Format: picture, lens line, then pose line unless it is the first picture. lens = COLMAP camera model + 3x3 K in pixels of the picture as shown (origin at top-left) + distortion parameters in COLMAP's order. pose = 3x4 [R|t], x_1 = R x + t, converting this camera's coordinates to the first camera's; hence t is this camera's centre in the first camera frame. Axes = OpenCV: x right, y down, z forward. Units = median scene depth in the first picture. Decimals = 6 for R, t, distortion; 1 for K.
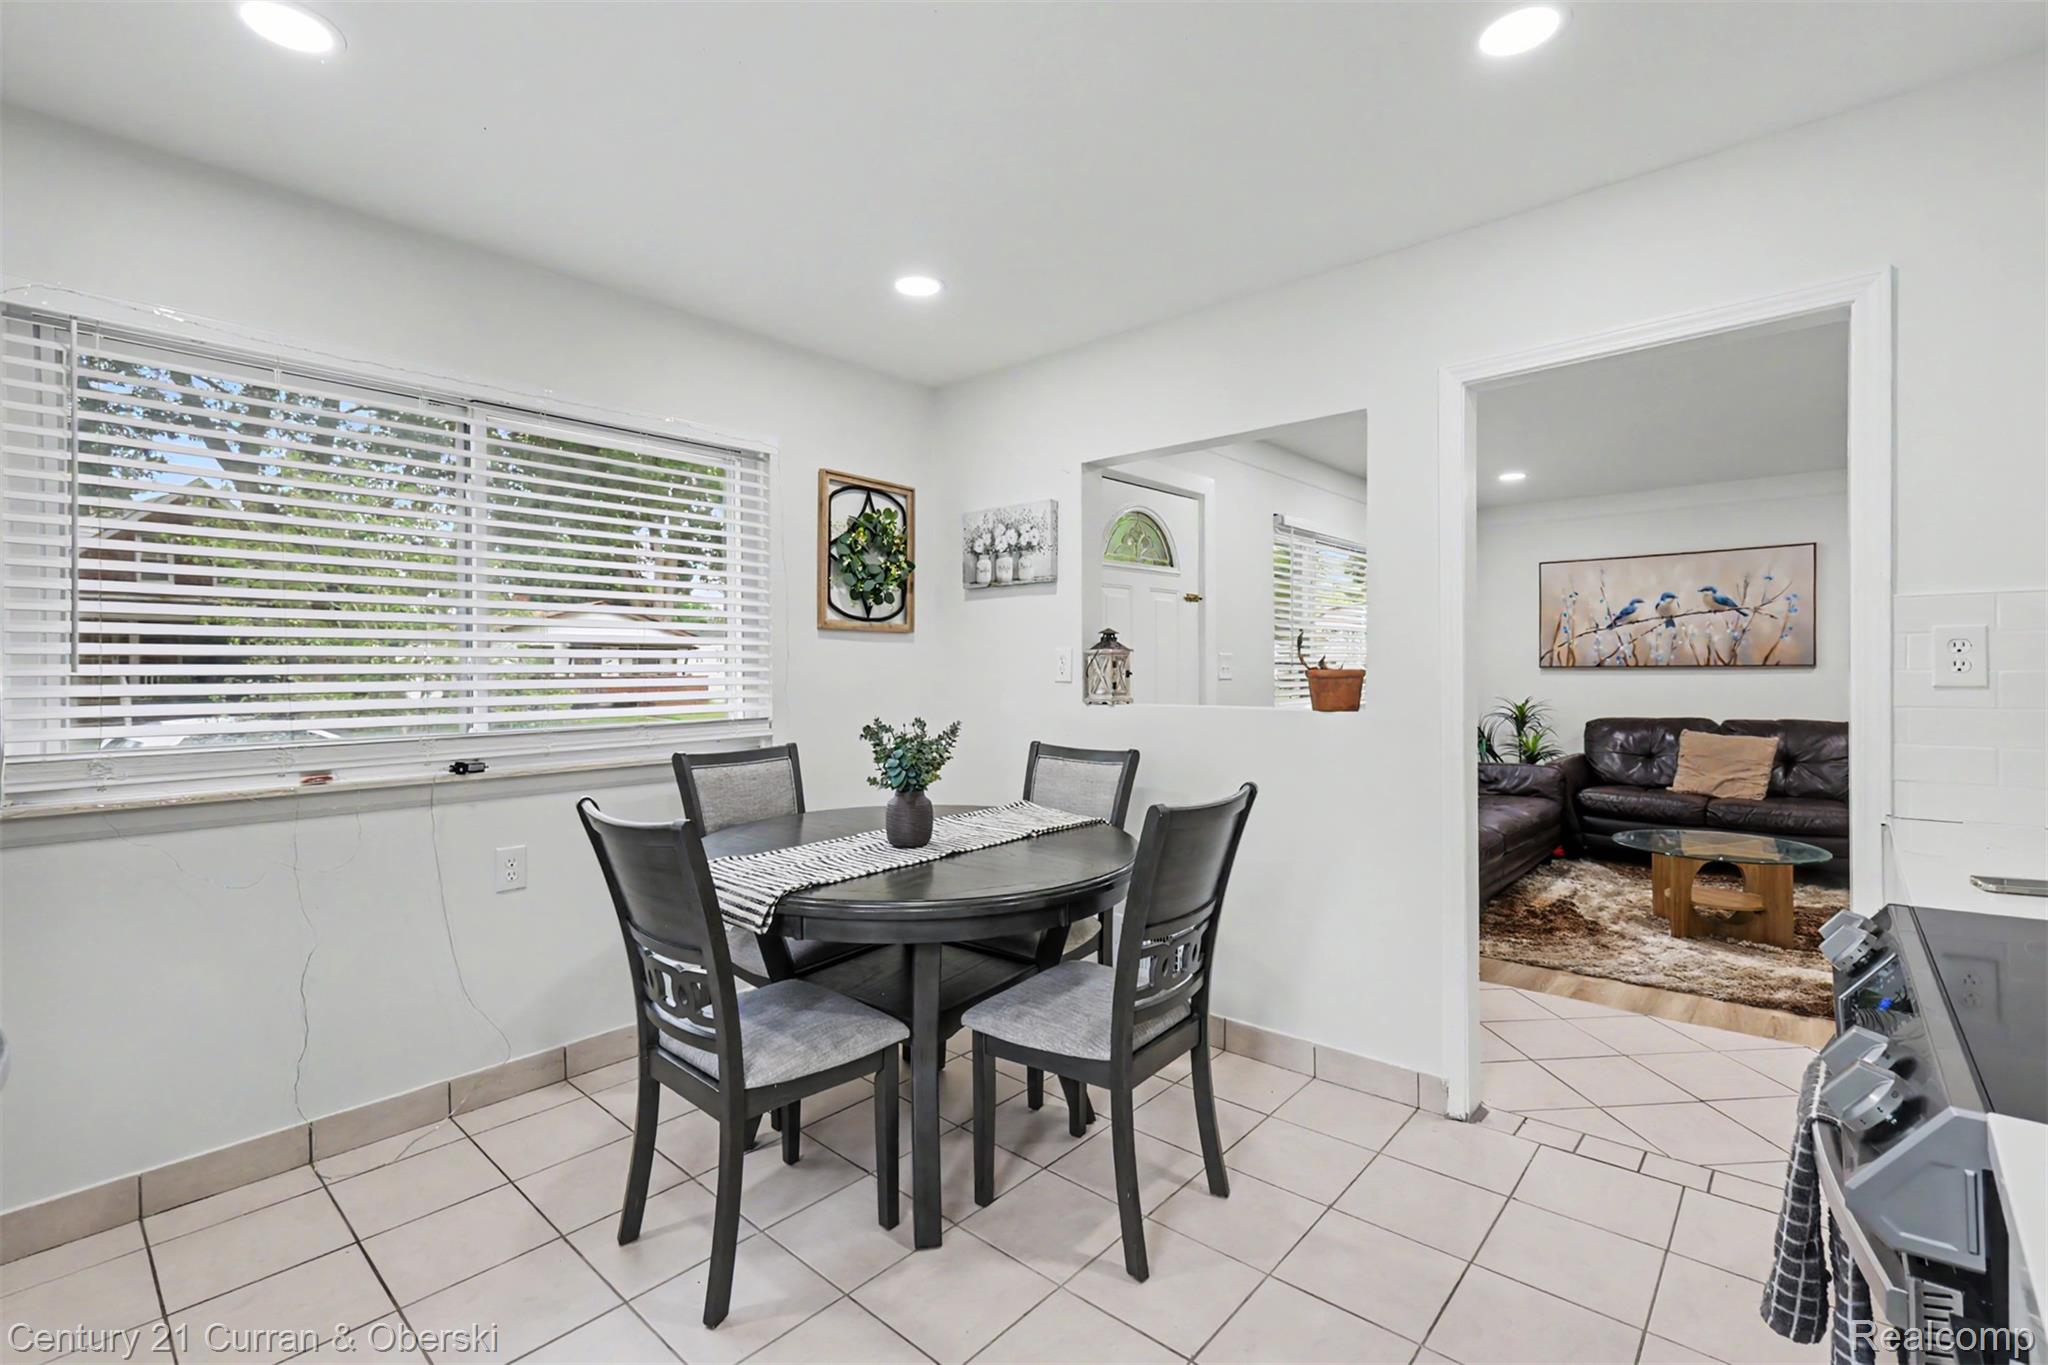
lens RADIAL K [[903.0, 0, 1030.8], [0, 903.0, 677.7], [0, 0, 1]] dist [-0.000112, -0.000068]
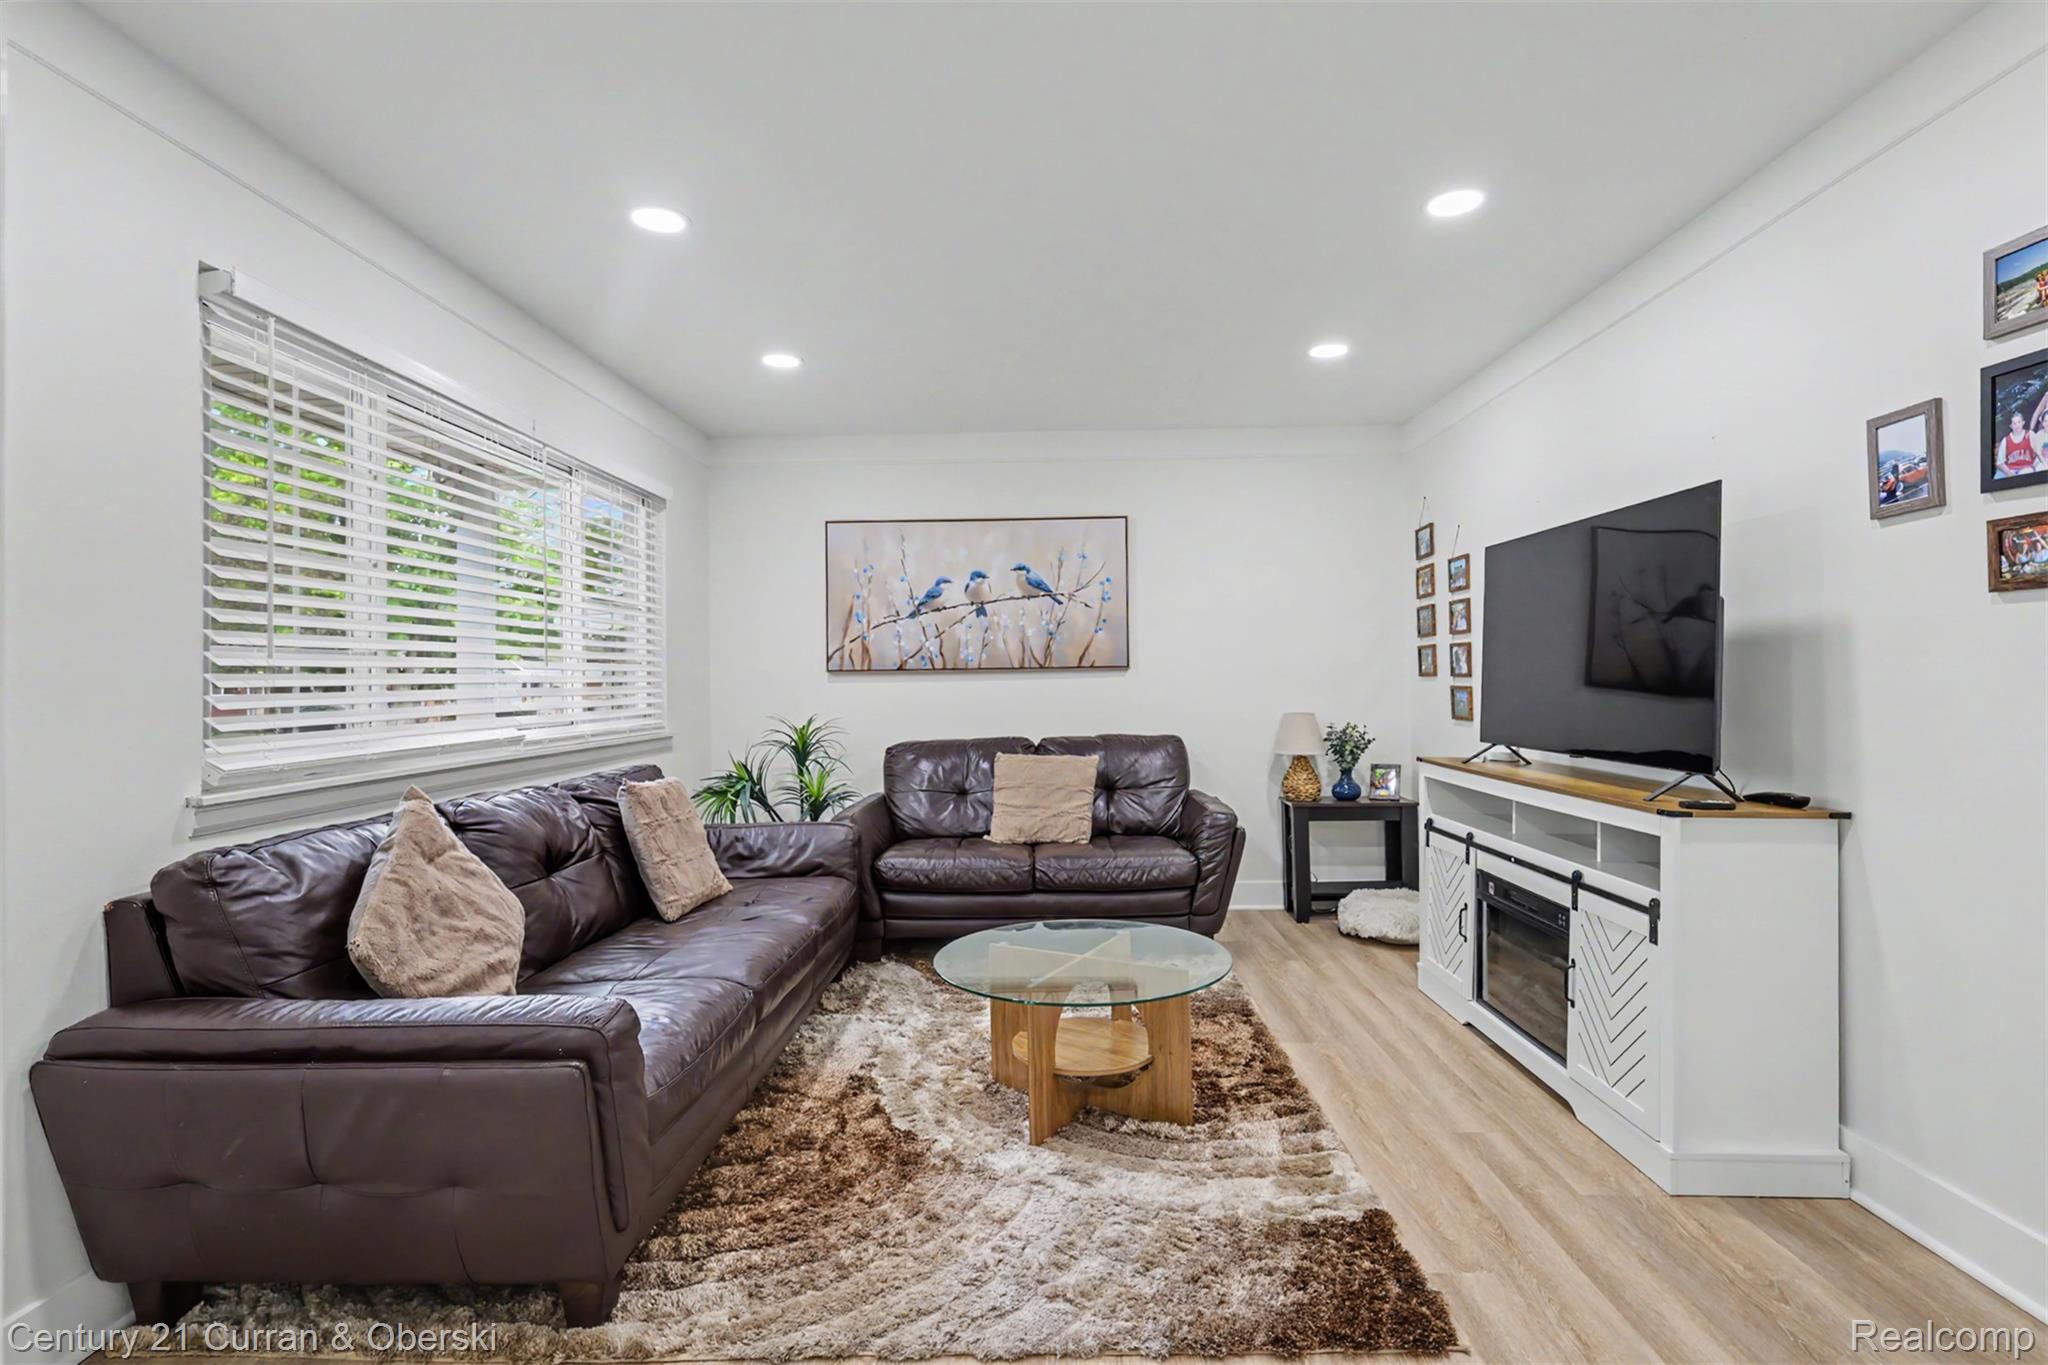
lens RADIAL K [[979.2, 0, 1032.1], [0, 979.2, 670.3], [0, 0, 1]] dist [-0.002974, -0.000615]
pose [[0.760988, 0.003243, 0.648758, 0.219211], [0.015849, 0.999596, -0.023588, 0.008320], [-0.648573, 0.028232, 0.760629, 0.365184]]
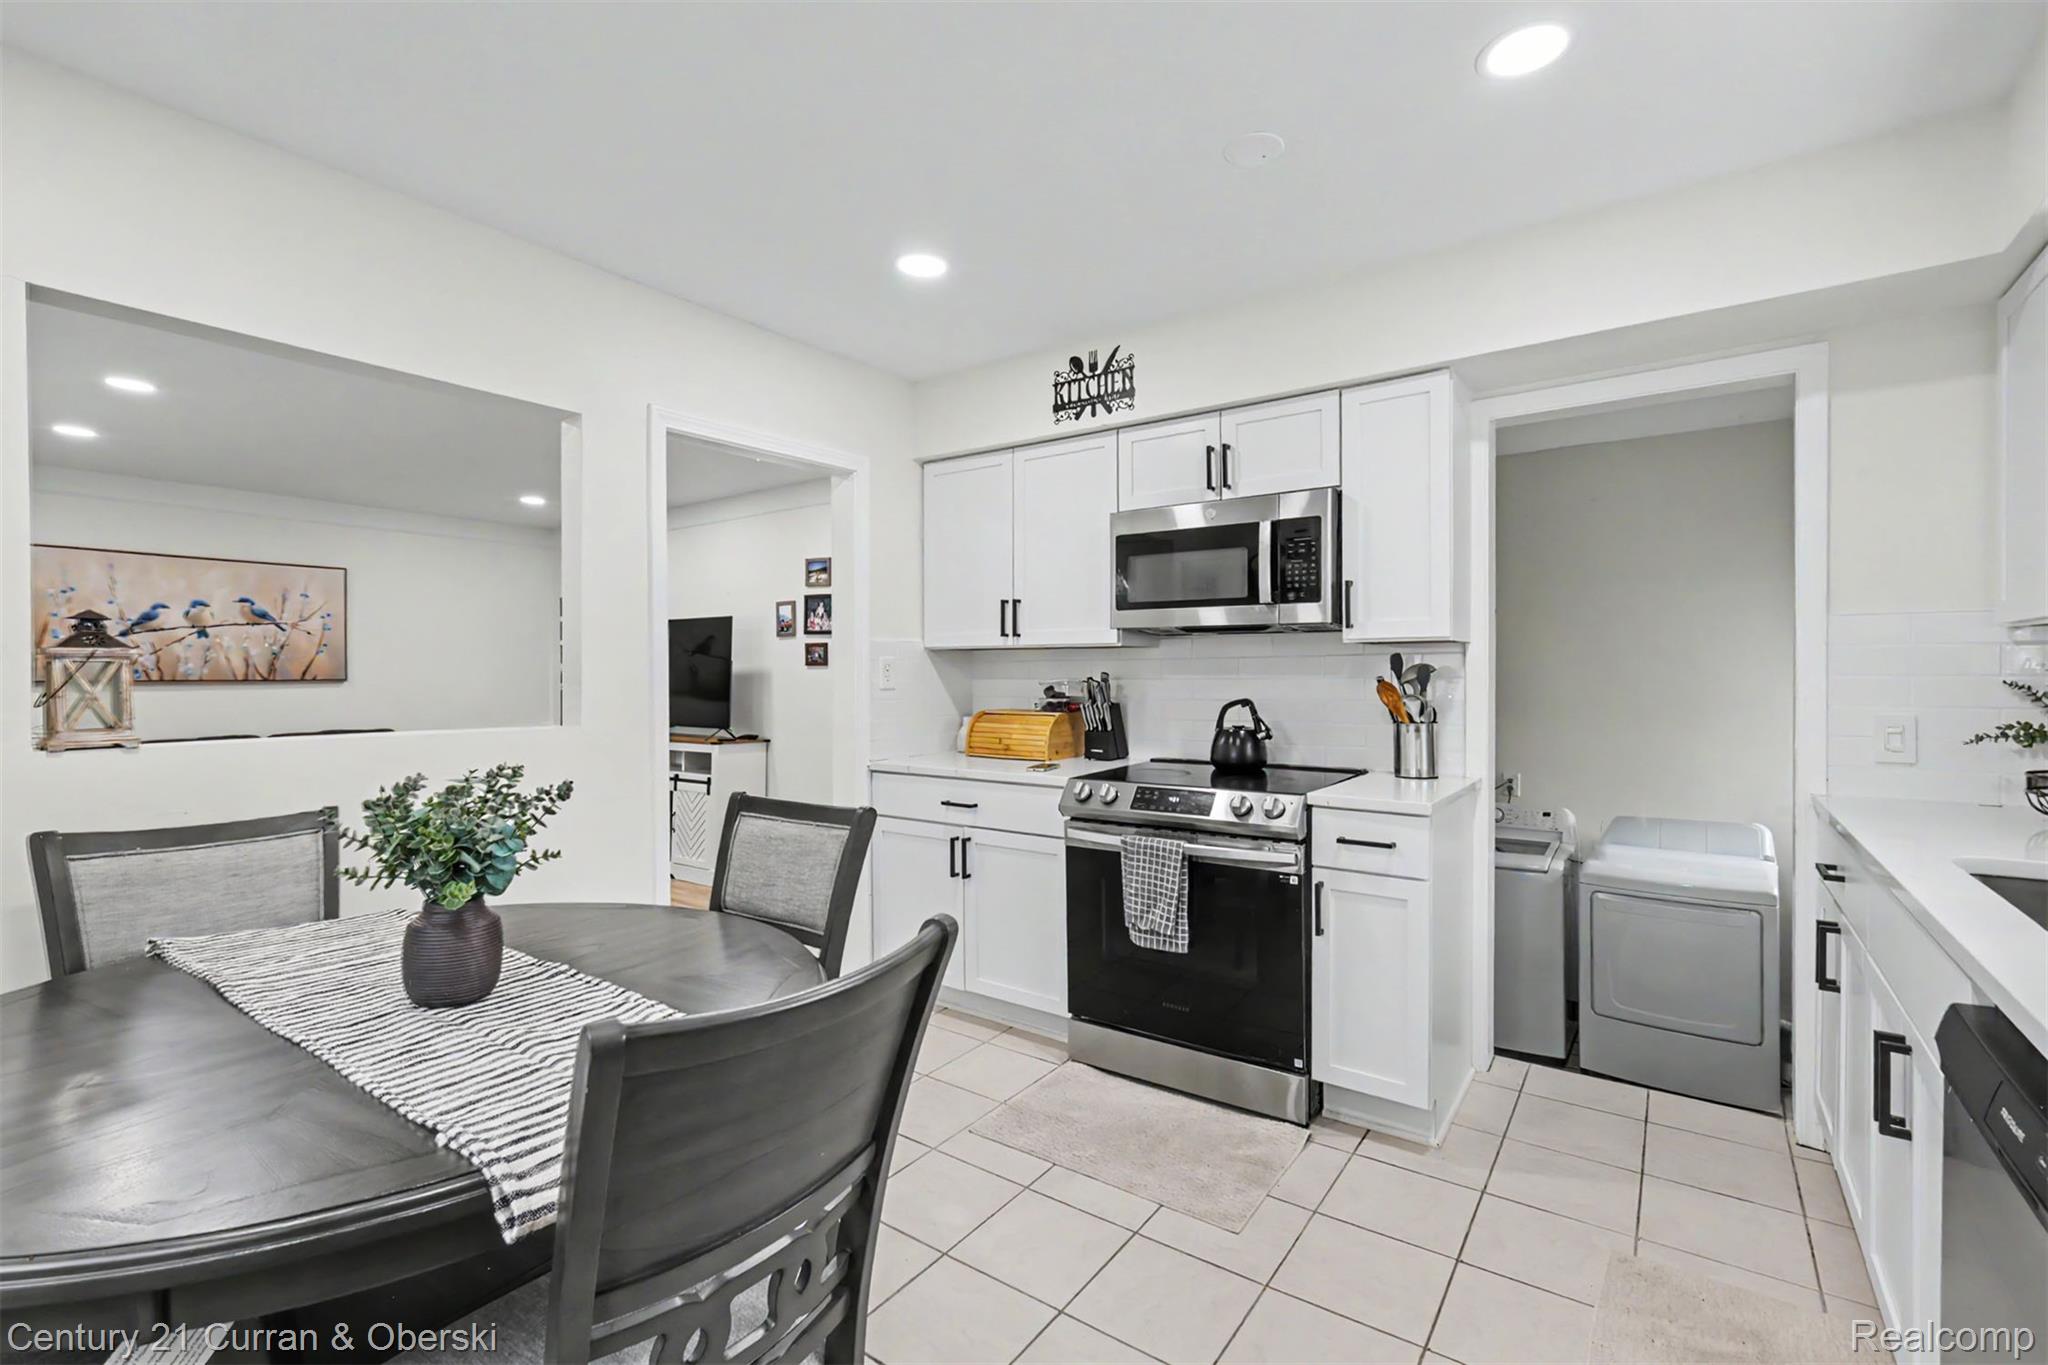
lens RADIAL K [[903.7, 0, 1019.7], [0, 903.7, 693.7], [0, 0, 1]] dist [0.001739, 0.000265]
pose [[-0.092712, -0.015676, 0.995570, -0.282568], [0.014866, 0.999743, 0.017127, -0.003201], [-0.995582, 0.016388, -0.092455, 0.271463]]
